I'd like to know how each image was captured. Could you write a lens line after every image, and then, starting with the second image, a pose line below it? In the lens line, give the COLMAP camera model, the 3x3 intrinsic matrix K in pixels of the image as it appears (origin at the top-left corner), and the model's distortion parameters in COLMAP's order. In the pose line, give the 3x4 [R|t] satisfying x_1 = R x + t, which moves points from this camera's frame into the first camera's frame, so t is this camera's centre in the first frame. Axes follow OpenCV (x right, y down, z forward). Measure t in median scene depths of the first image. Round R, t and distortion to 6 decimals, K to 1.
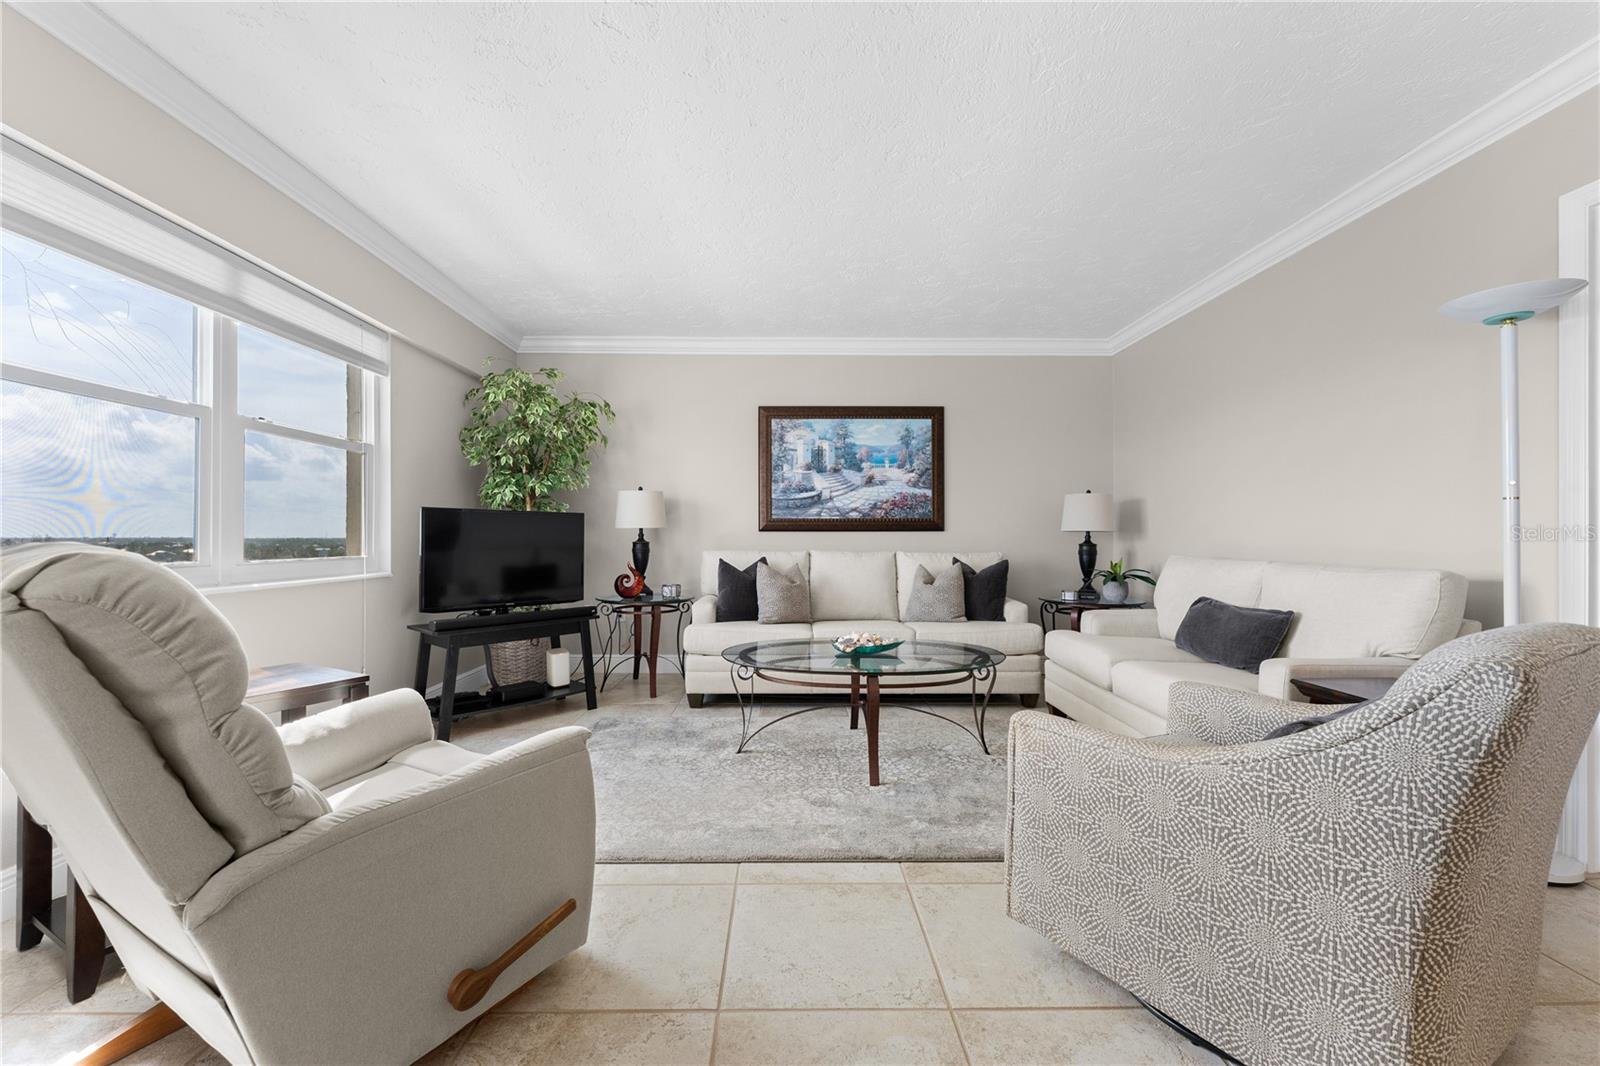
lens RADIAL K [[648.3, 0, 788.1], [0, 648.3, 528.7], [0, 0, 1]] dist [-0.000163, 0.000395]
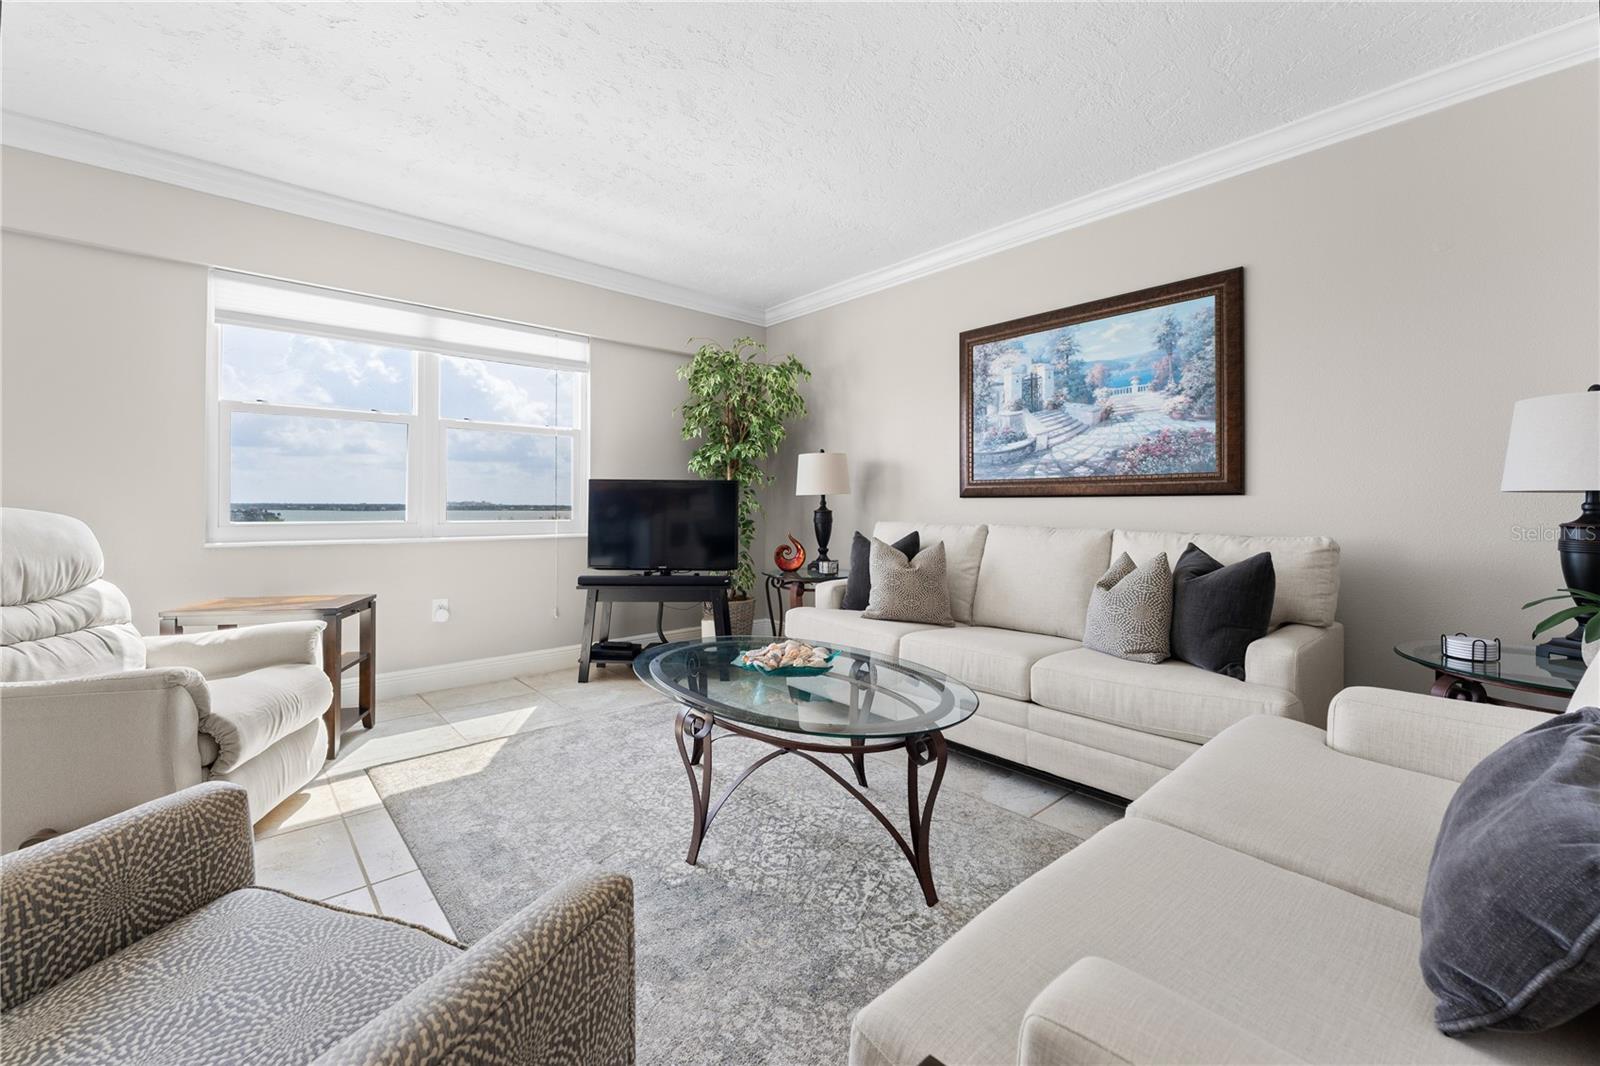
lens RADIAL K [[648.3, 0, 791.7], [0, 648.3, 510.2], [0, 0, 1]] dist [-0.000163, 0.000395]
pose [[0.654334, 0.007422, -0.756170, 0.435156], [0.008917, 0.999807, 0.017529, 0.004138], [0.756153, -0.018213, 0.654141, 0.379321]]
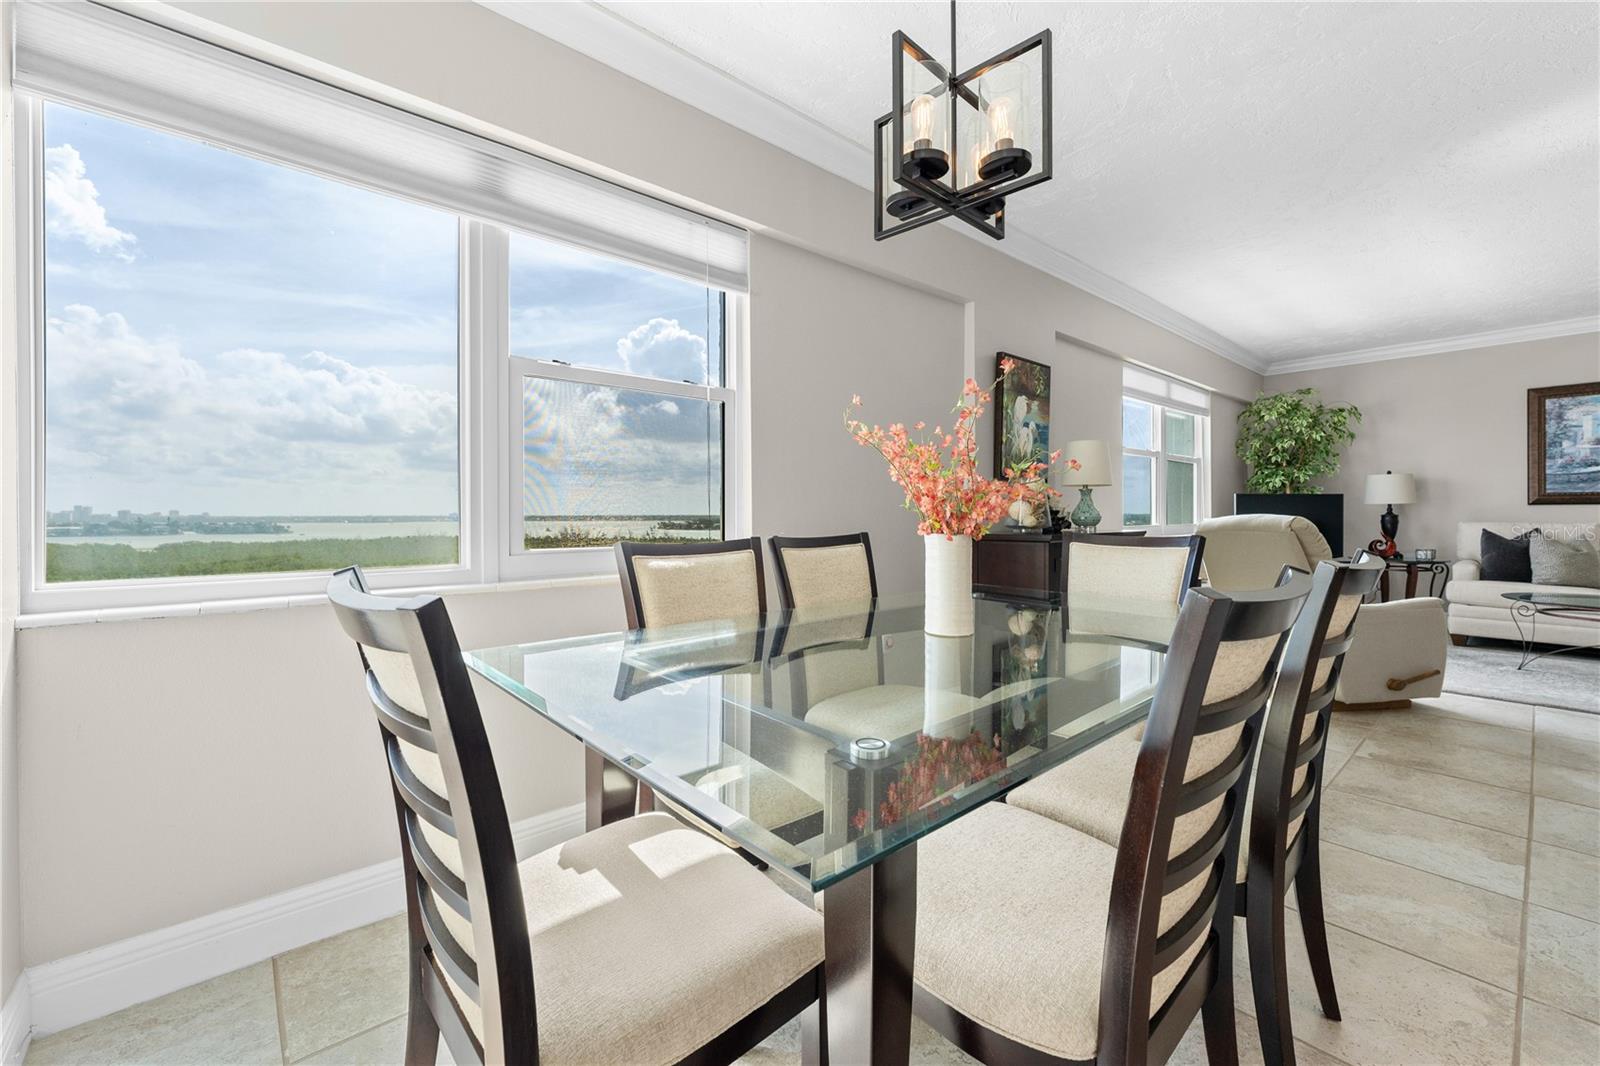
lens RADIAL K [[648.3, 0, 817.2], [0, 648.3, 521.0], [0, 0, 1]] dist [-0.000163, 0.000395]
pose [[0.667166, 0.004258, -0.744896, -0.031916], [0.018243, 0.999590, 0.022053, -0.015326], [0.744685, -0.028303, 0.666815, -0.667170]]
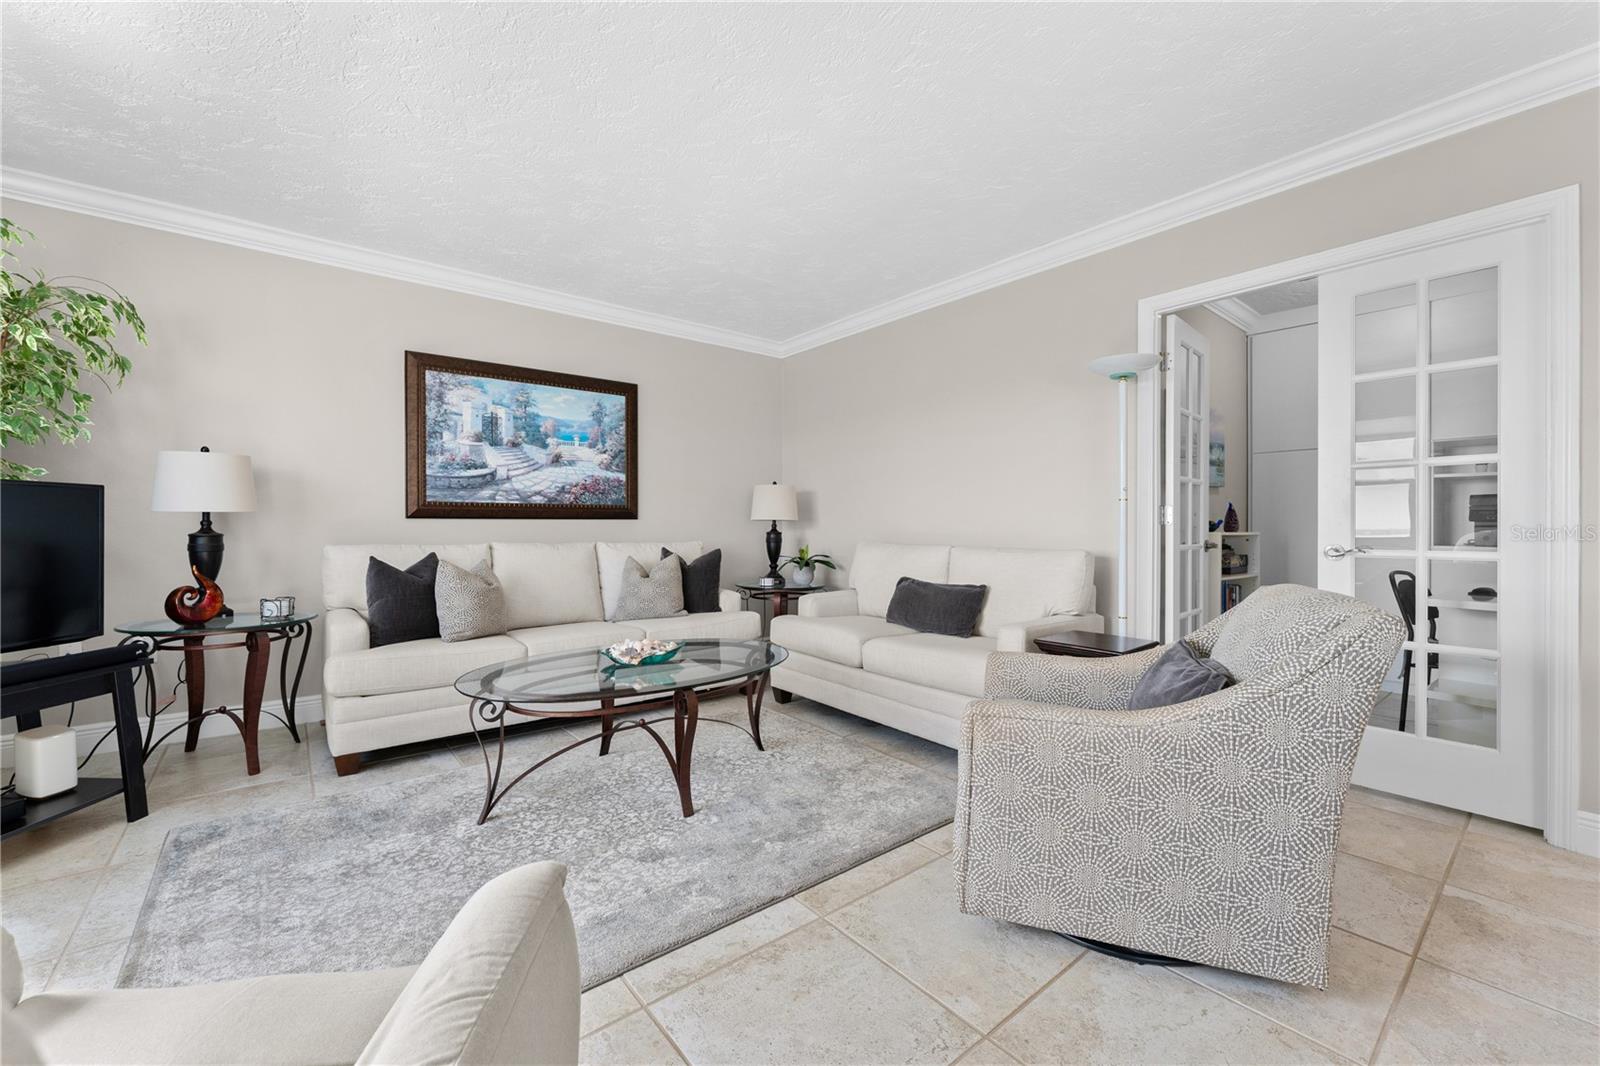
lens RADIAL K [[648.3, 0, 792.5], [0, 648.3, 525.2], [0, 0, 1]] dist [-0.000163, 0.000395]
pose [[0.781434, 0.000275, 0.623988, -0.176290], [-0.008401, 0.999914, 0.010081, 0.000910], [-0.623932, -0.013120, 0.781369, 0.148793]]
